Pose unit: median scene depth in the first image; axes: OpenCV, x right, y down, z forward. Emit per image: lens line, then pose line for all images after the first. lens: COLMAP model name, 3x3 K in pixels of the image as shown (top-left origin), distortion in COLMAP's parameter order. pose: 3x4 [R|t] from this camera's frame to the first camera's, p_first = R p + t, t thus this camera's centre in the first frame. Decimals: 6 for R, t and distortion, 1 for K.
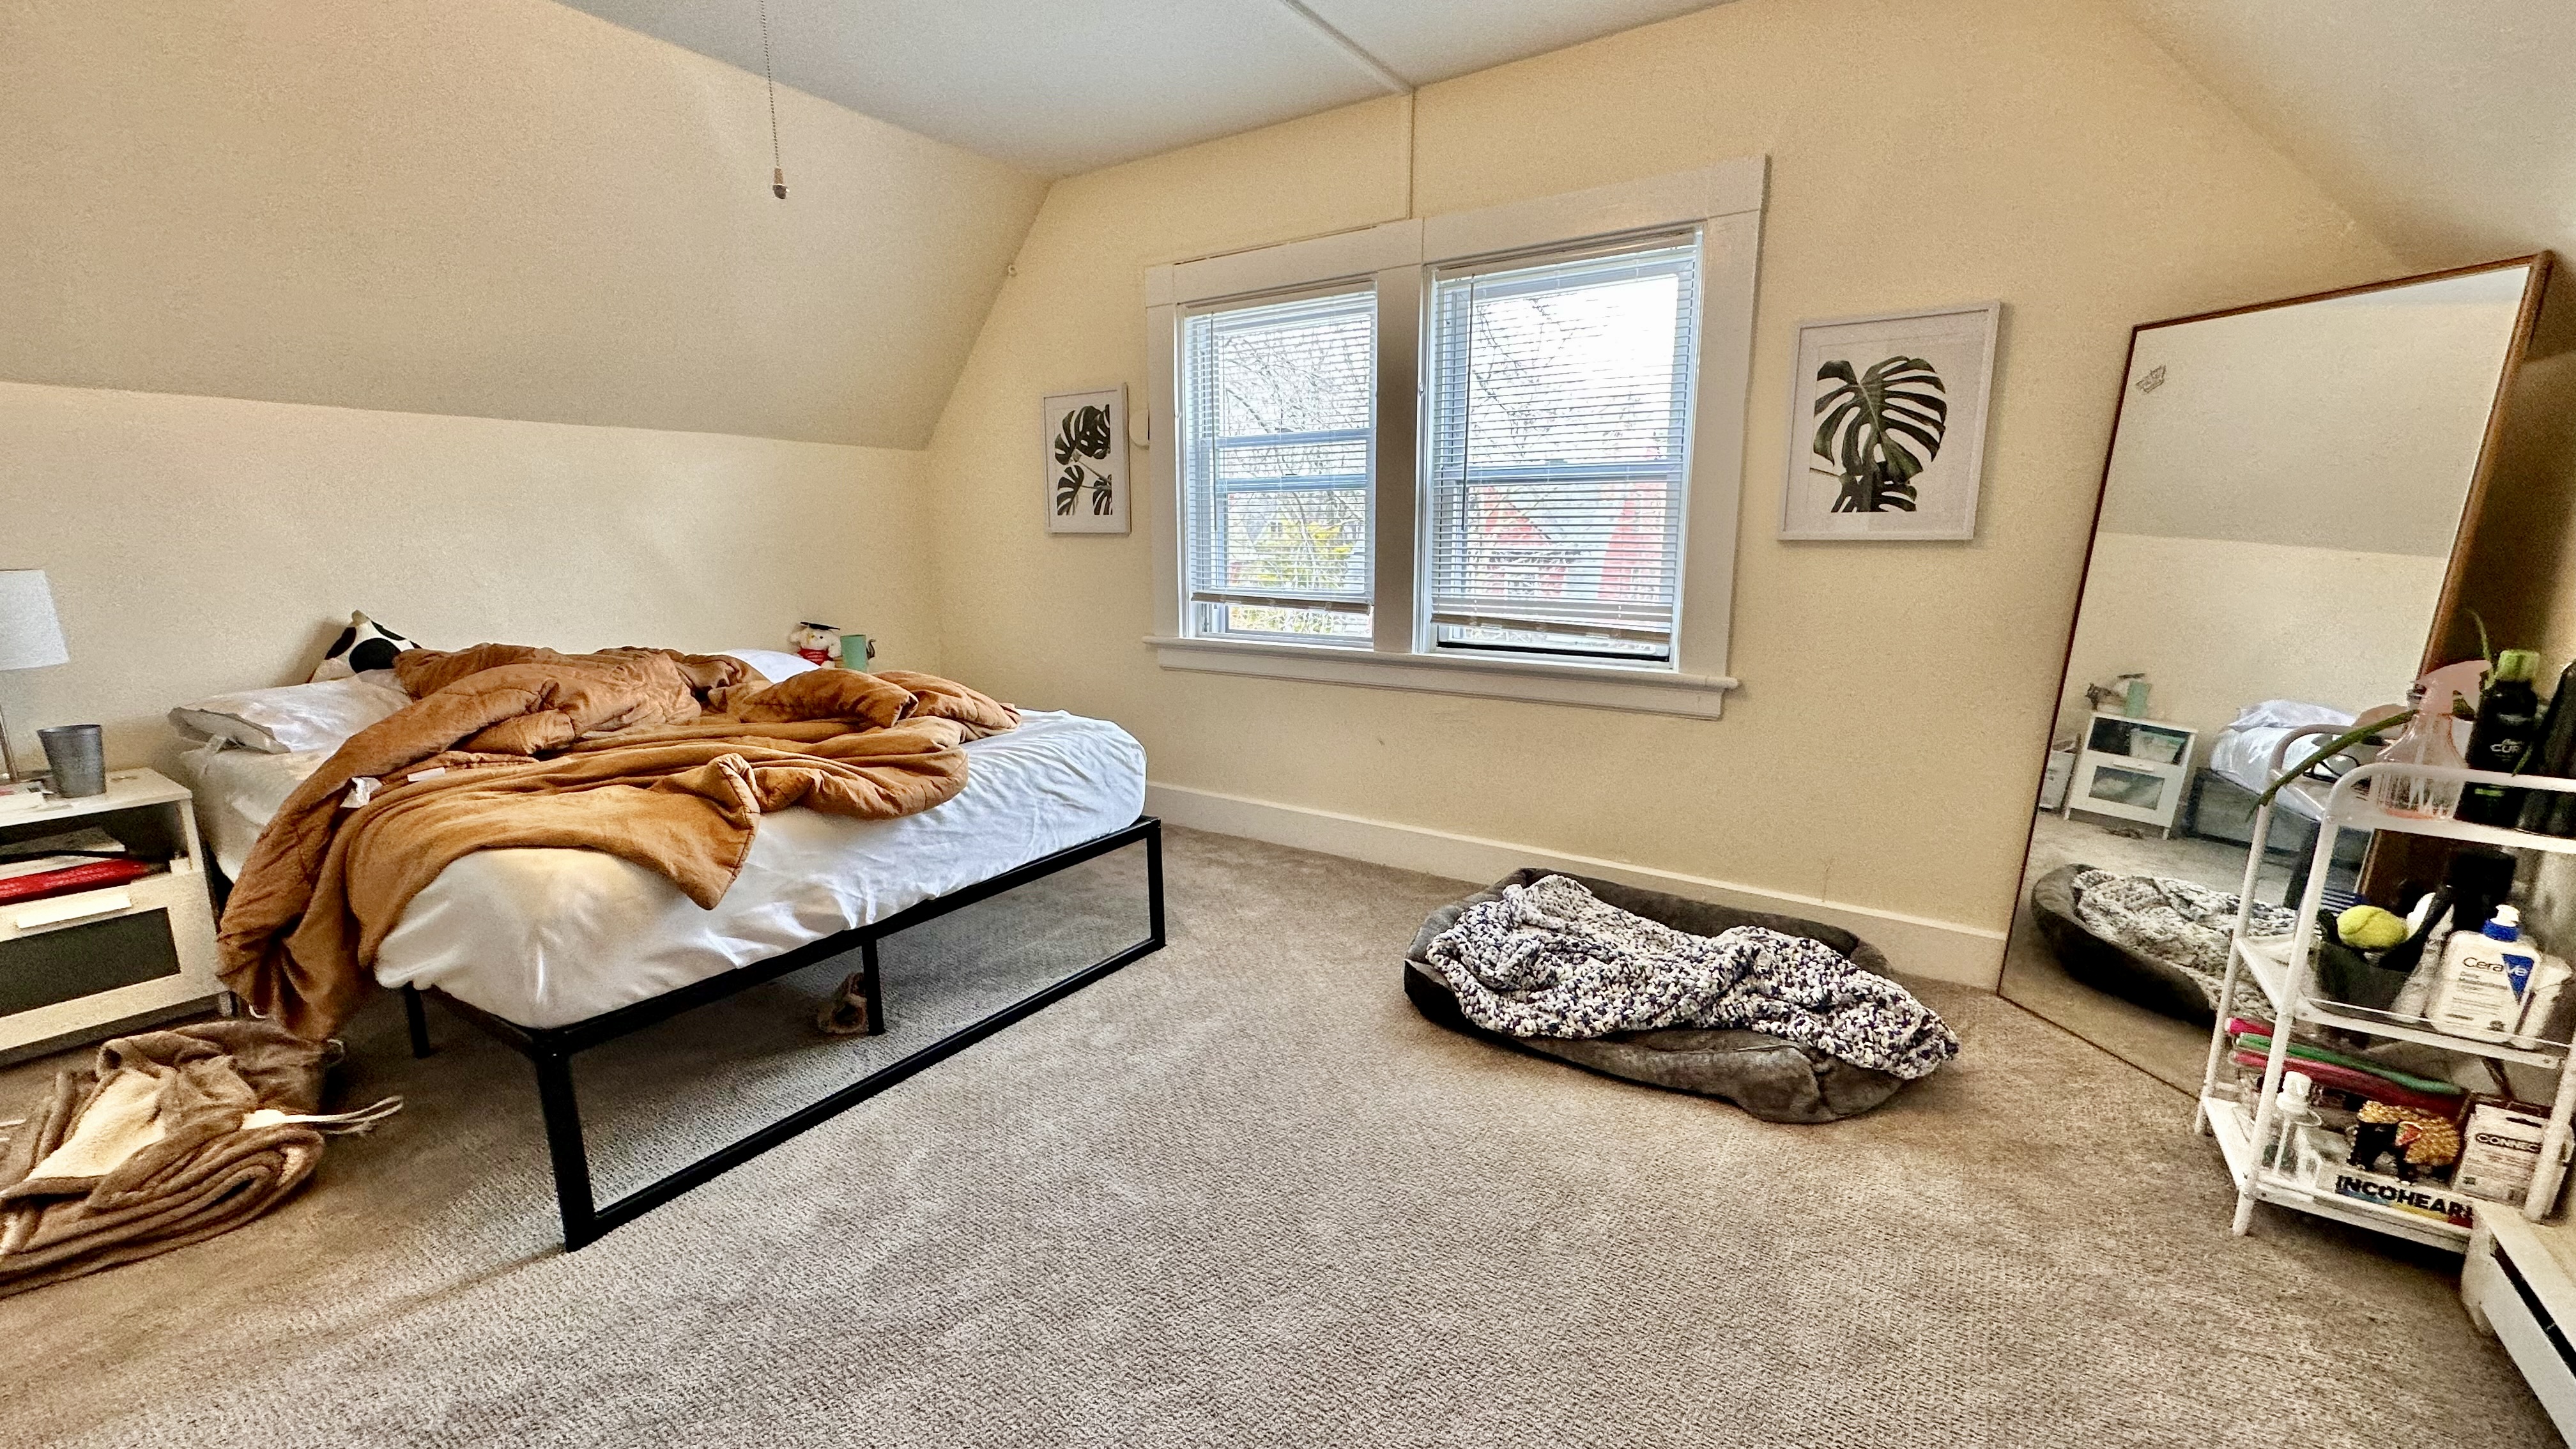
lens RADIAL K [[1013.3, 0, 1288.0], [0, 1013.3, 724.5], [0, 0, 1]] dist [-0.000207, 0.000032]
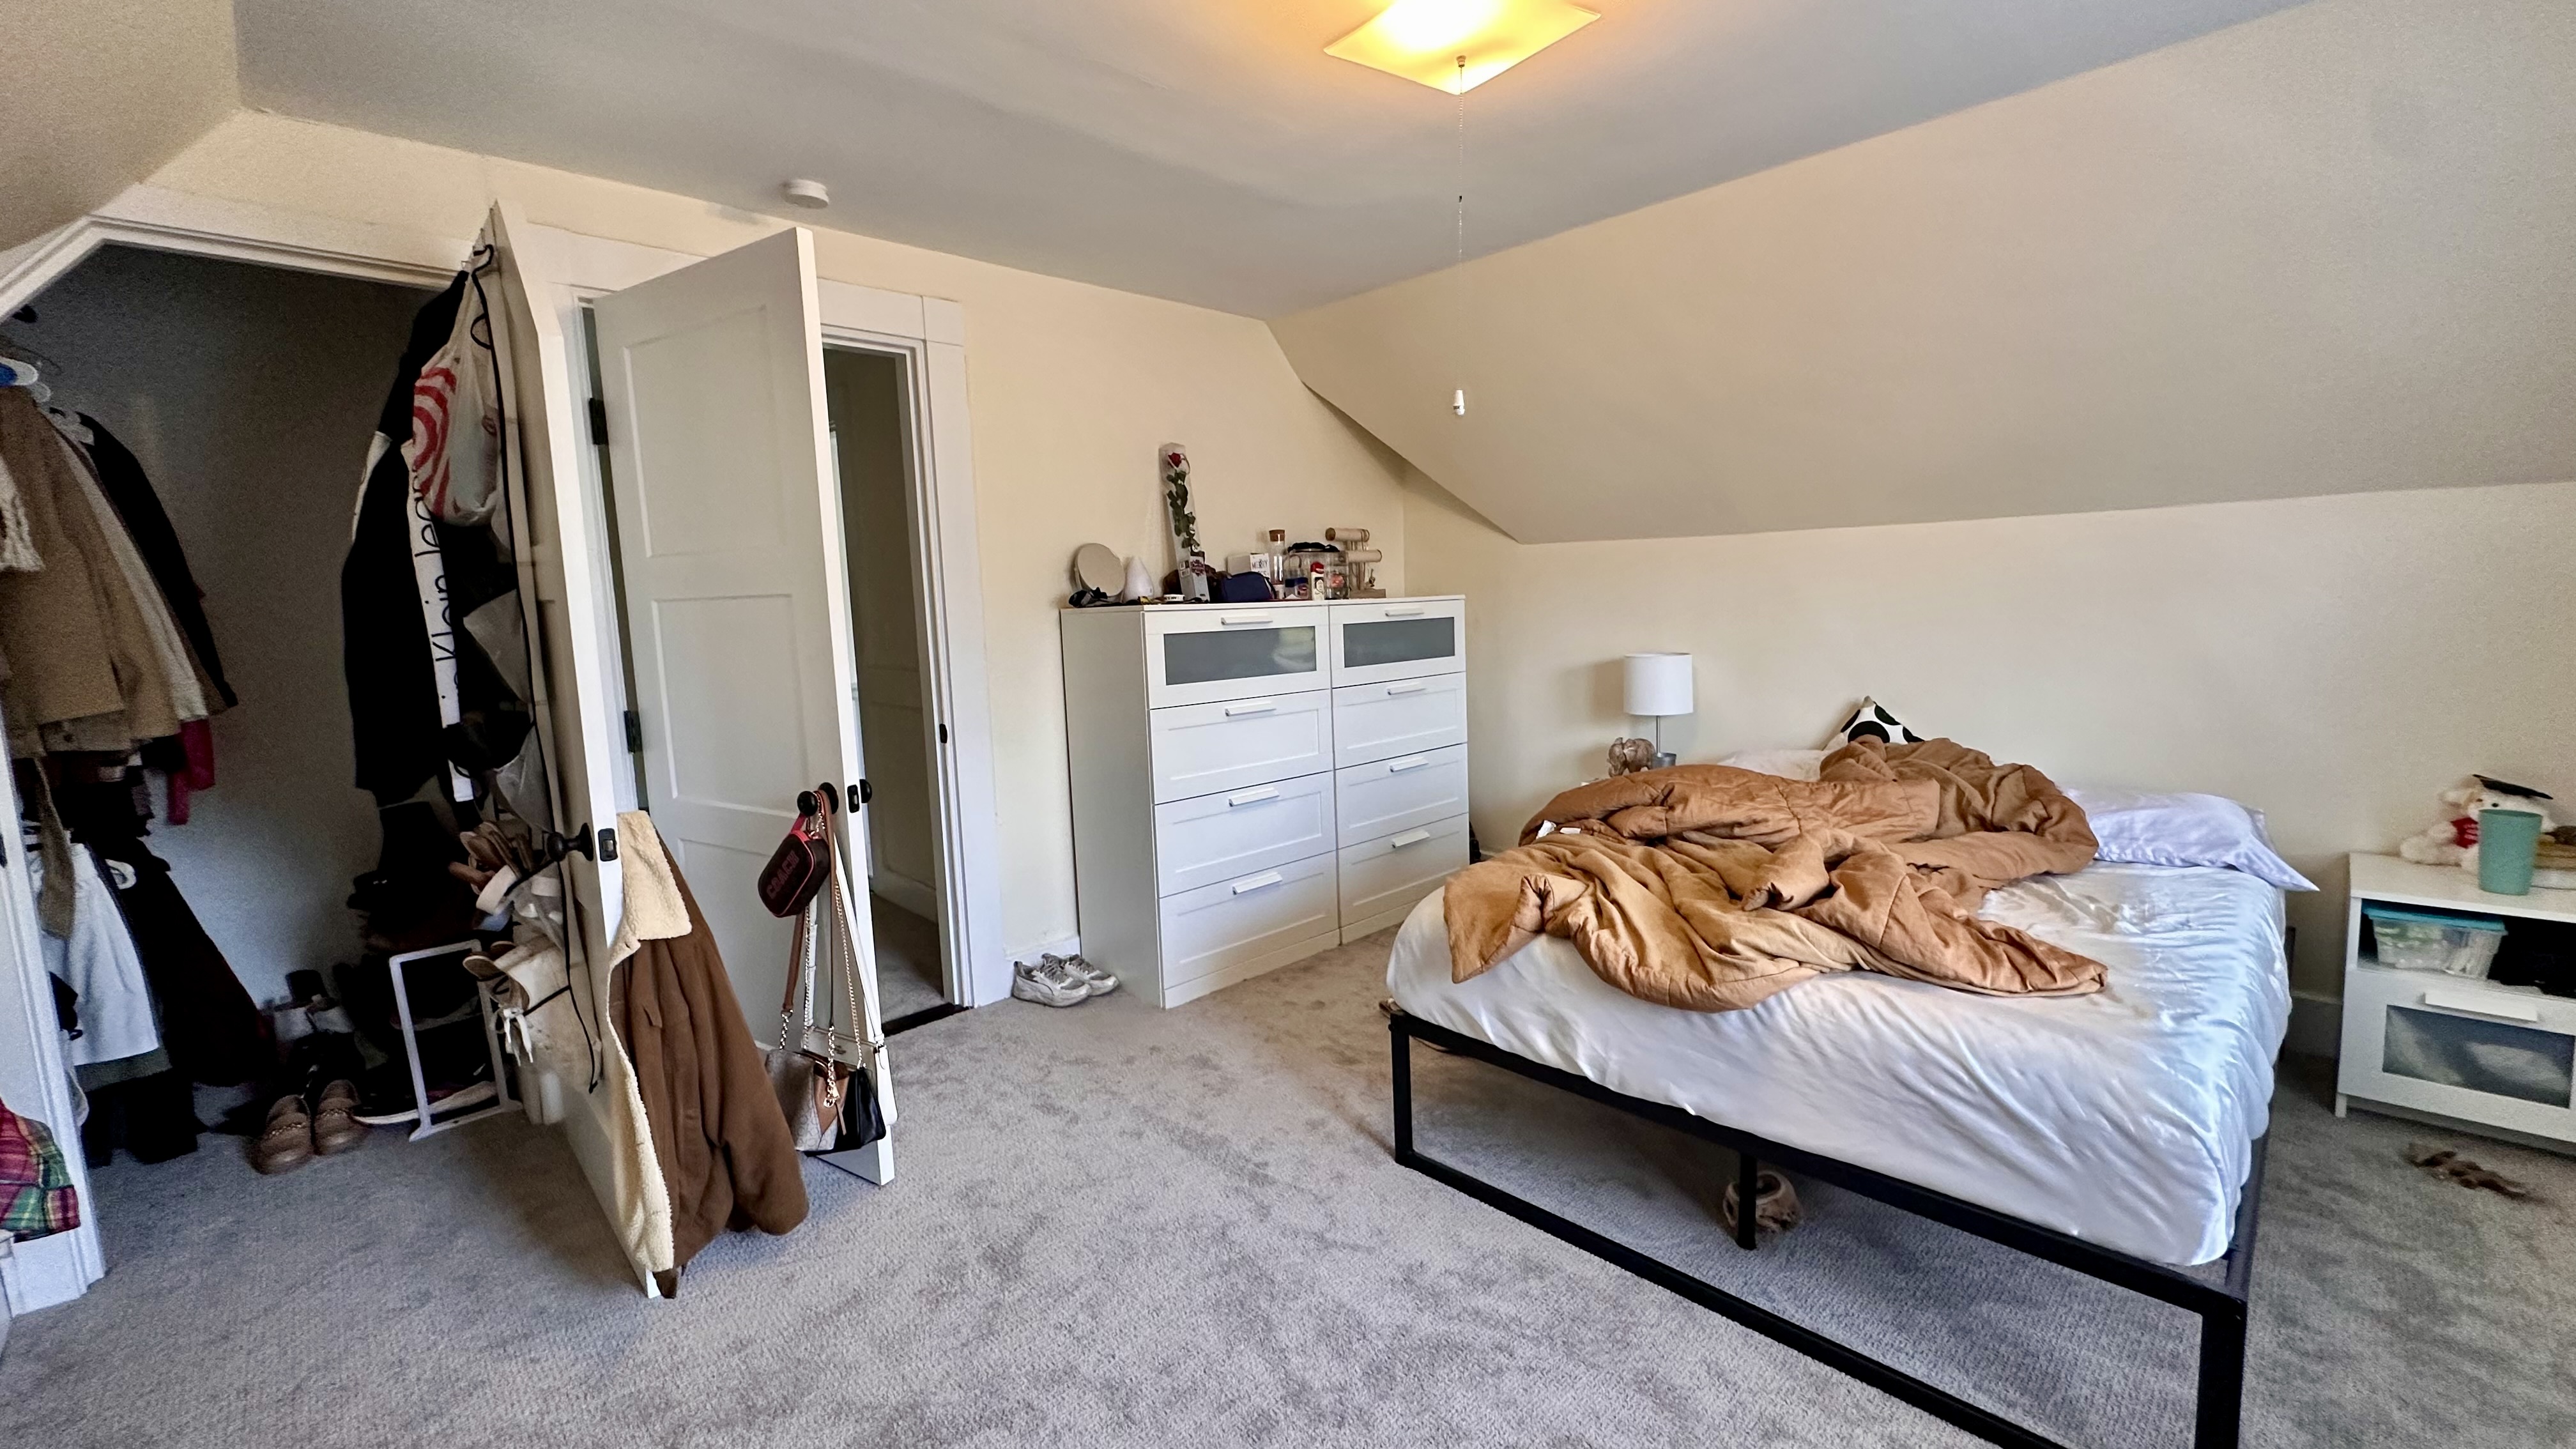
lens RADIAL K [[1067.3, 0, 1295.9], [0, 1067.3, 720.1], [0, 0, 1]] dist [-0.000635, 0.000225]
pose [[-0.224896, 0.132325, -0.965356, 0.550702], [-0.142325, 0.975649, 0.166893, -0.254886], [0.963932, 0.174928, -0.200586, 0.798116]]
